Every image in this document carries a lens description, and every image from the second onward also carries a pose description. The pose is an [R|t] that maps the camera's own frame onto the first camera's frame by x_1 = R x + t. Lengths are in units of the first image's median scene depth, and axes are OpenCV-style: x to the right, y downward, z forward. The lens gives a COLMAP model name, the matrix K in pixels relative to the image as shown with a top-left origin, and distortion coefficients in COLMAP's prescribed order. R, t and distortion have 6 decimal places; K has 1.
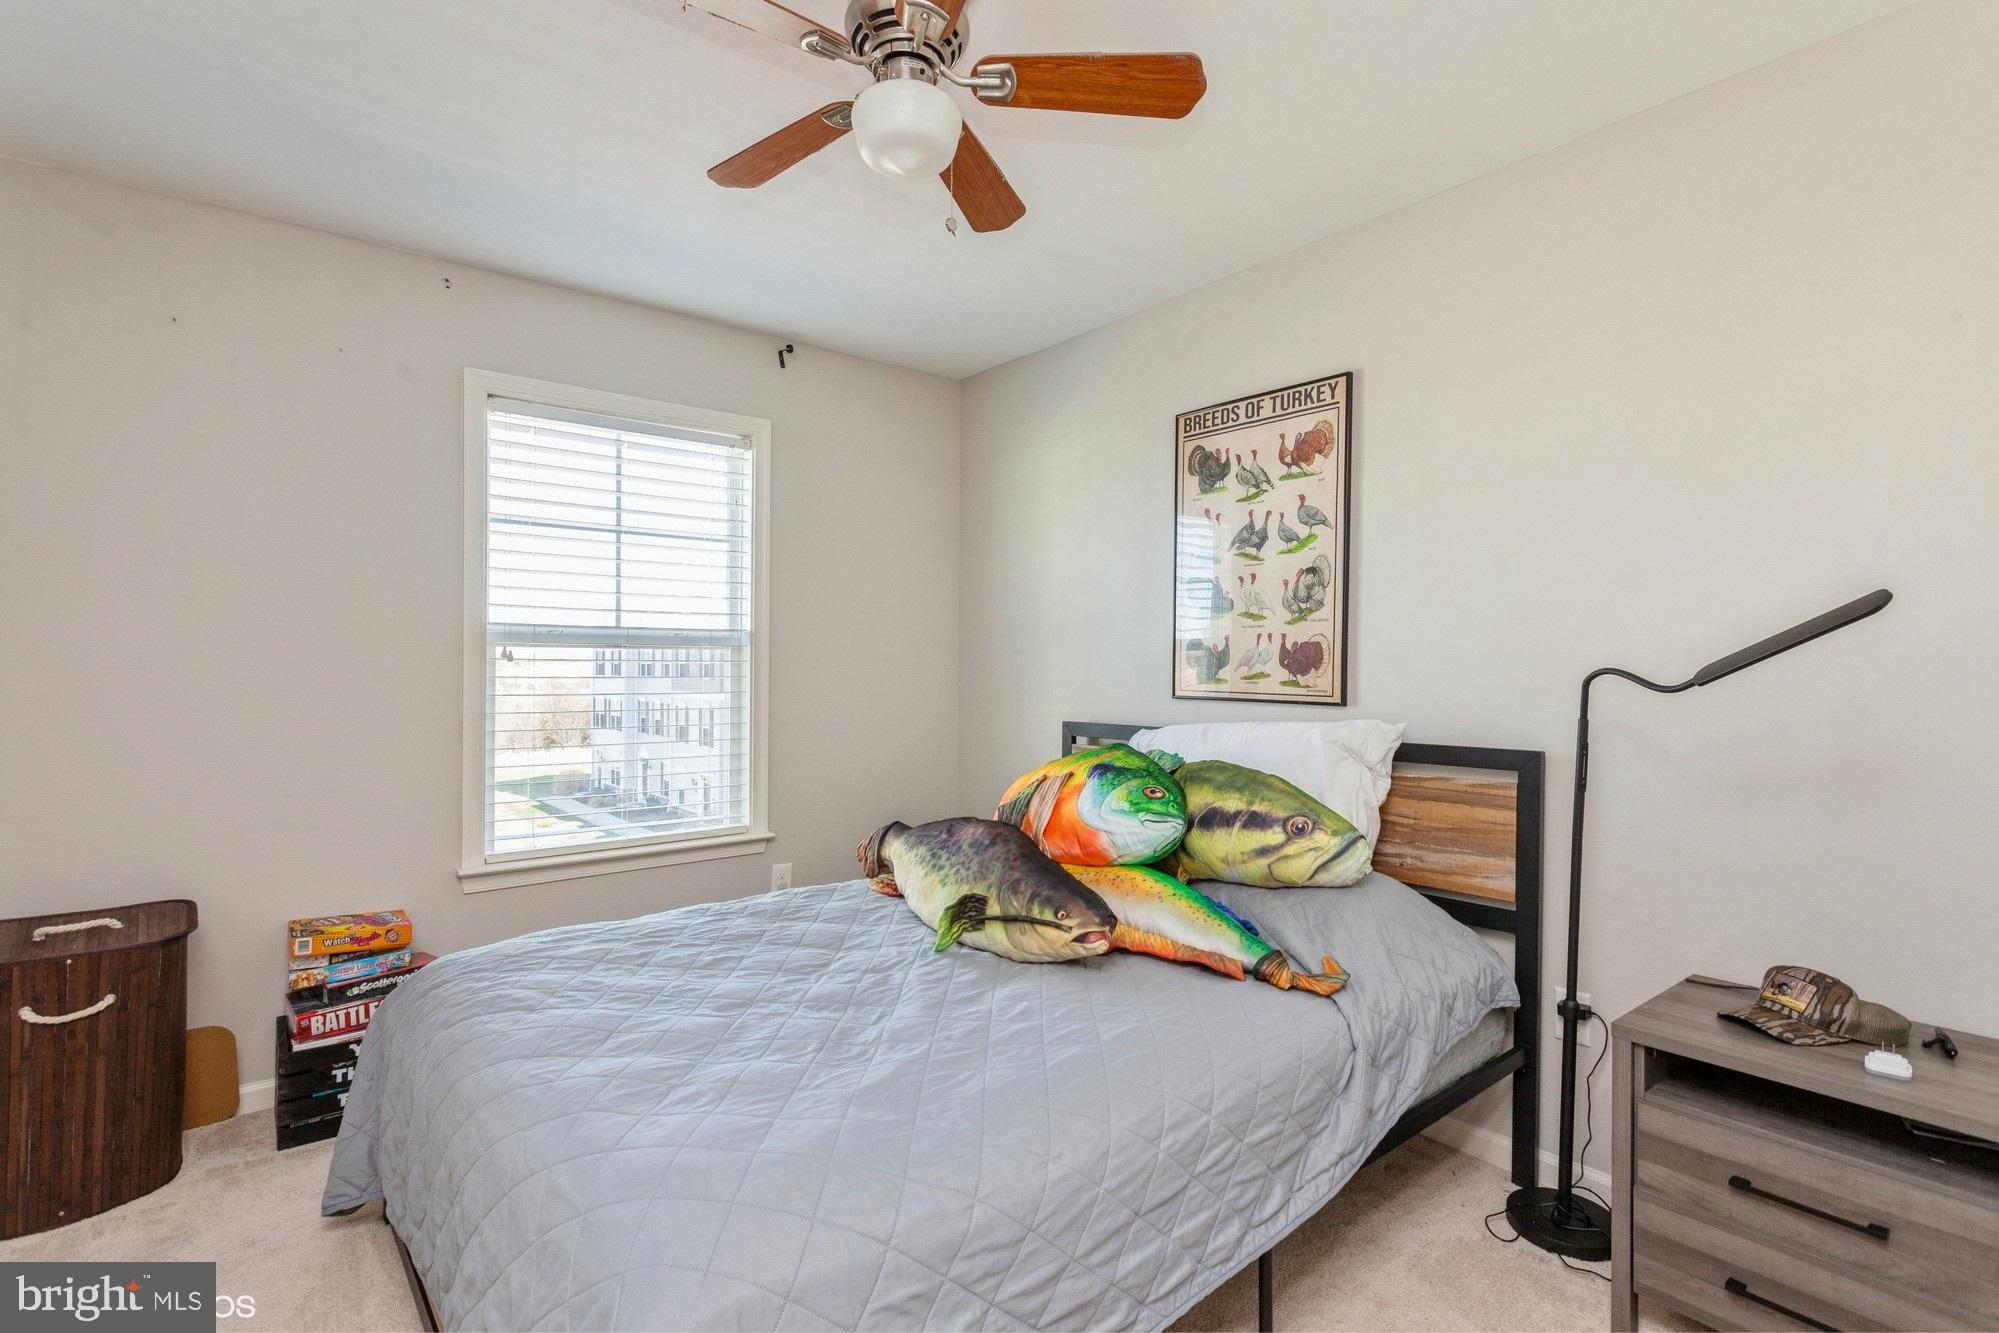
lens RADIAL K [[957.8, 0, 1001.5], [0, 957.8, 672.2], [0, 0, 1]] dist [0.001364, 0.001449]
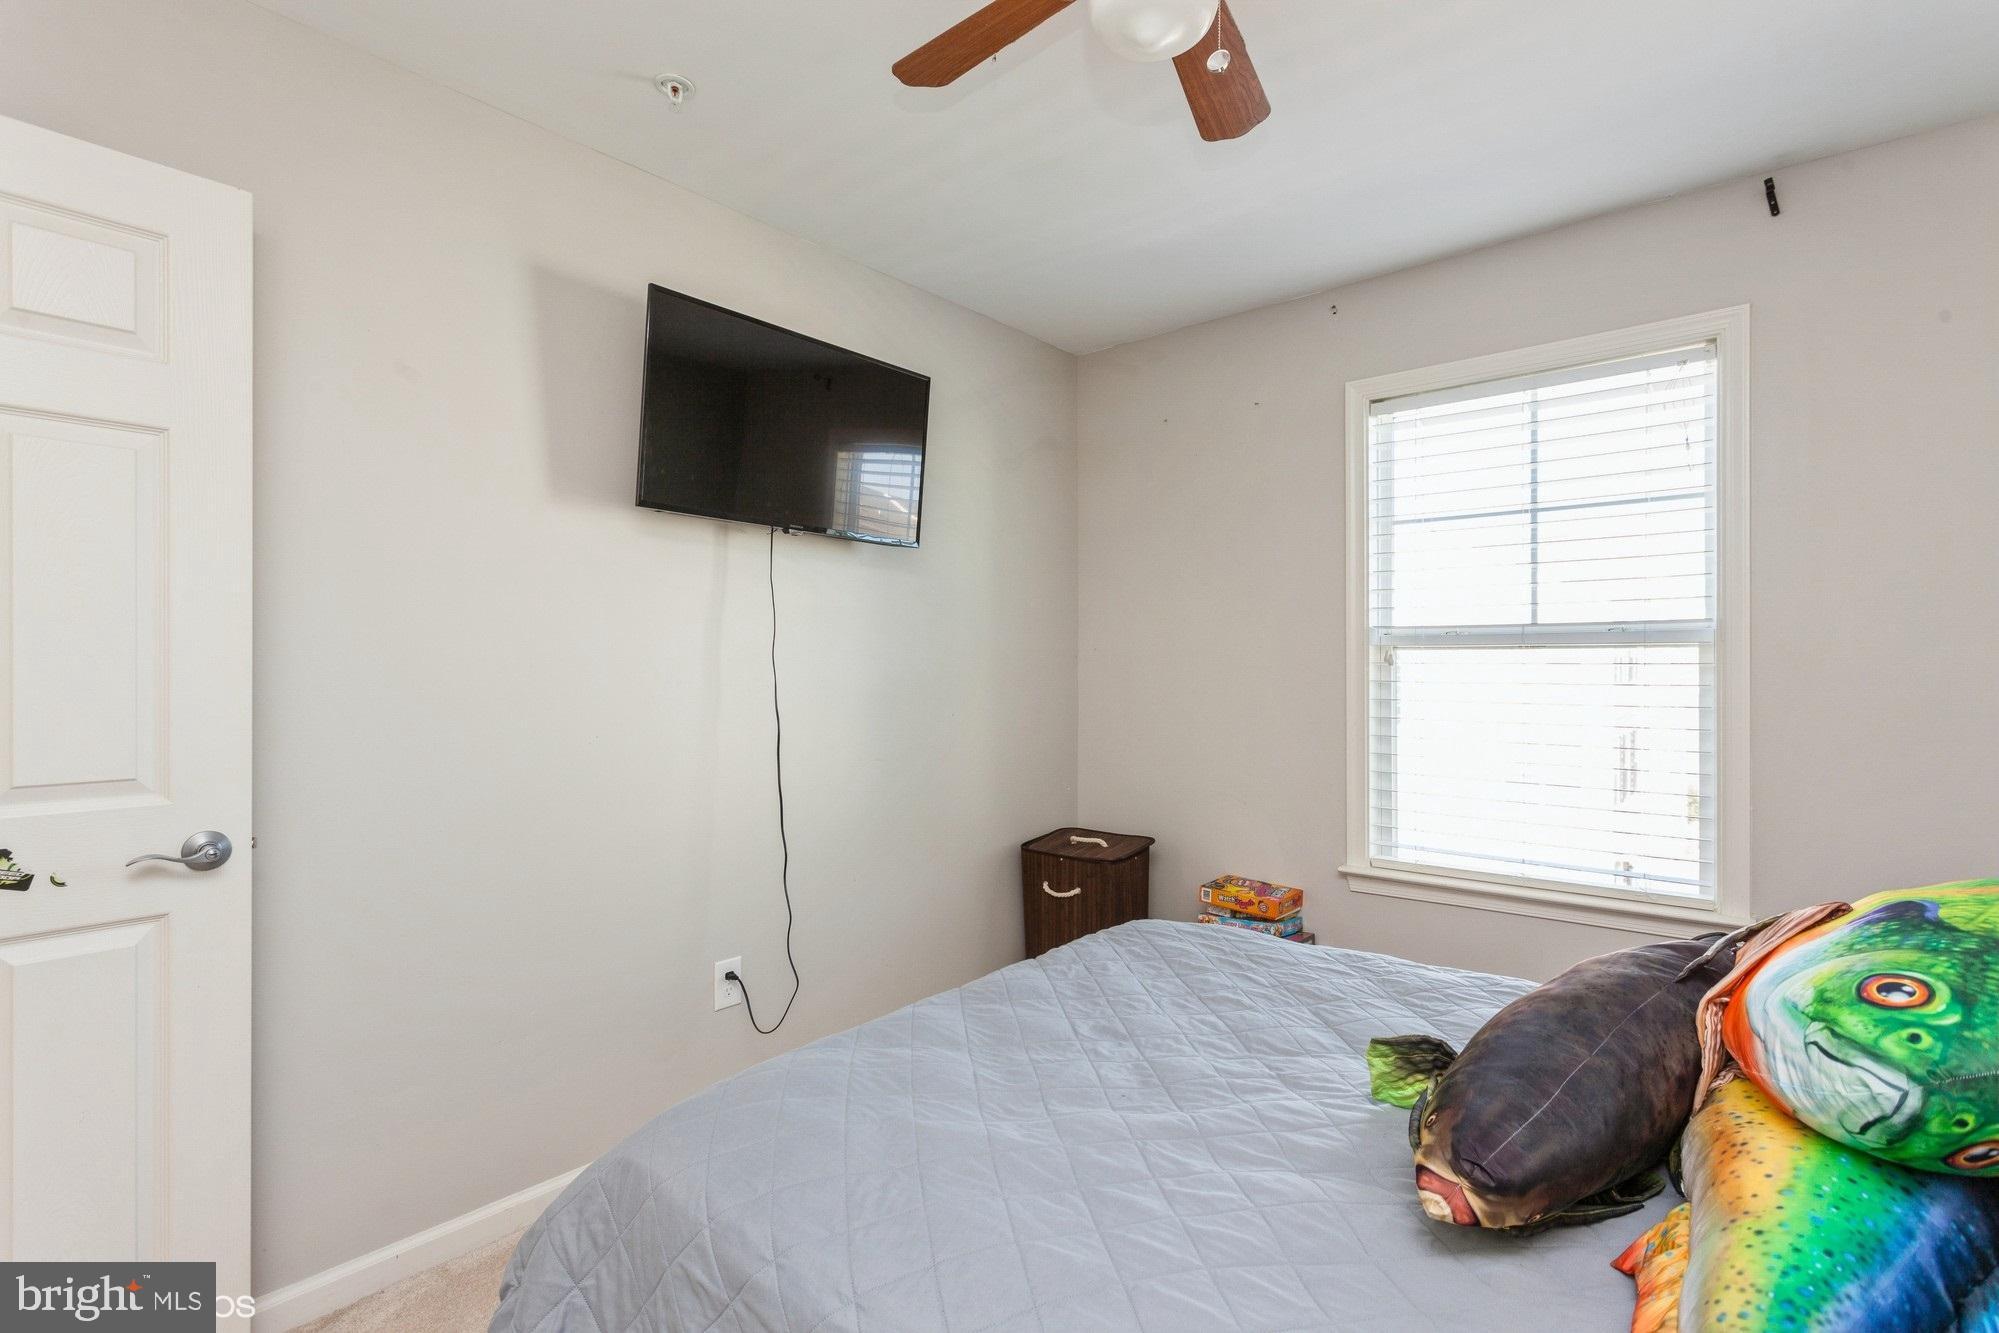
lens RADIAL K [[957.8, 0, 1001.7], [0, 957.8, 653.8], [0, 0, 1]] dist [0.001364, 0.001449]
pose [[0.180425, -0.014456, -0.983482, 0.514781], [-0.007117, 0.999847, -0.016002, -0.005784], [0.983563, 0.009887, 0.180295, 0.589105]]
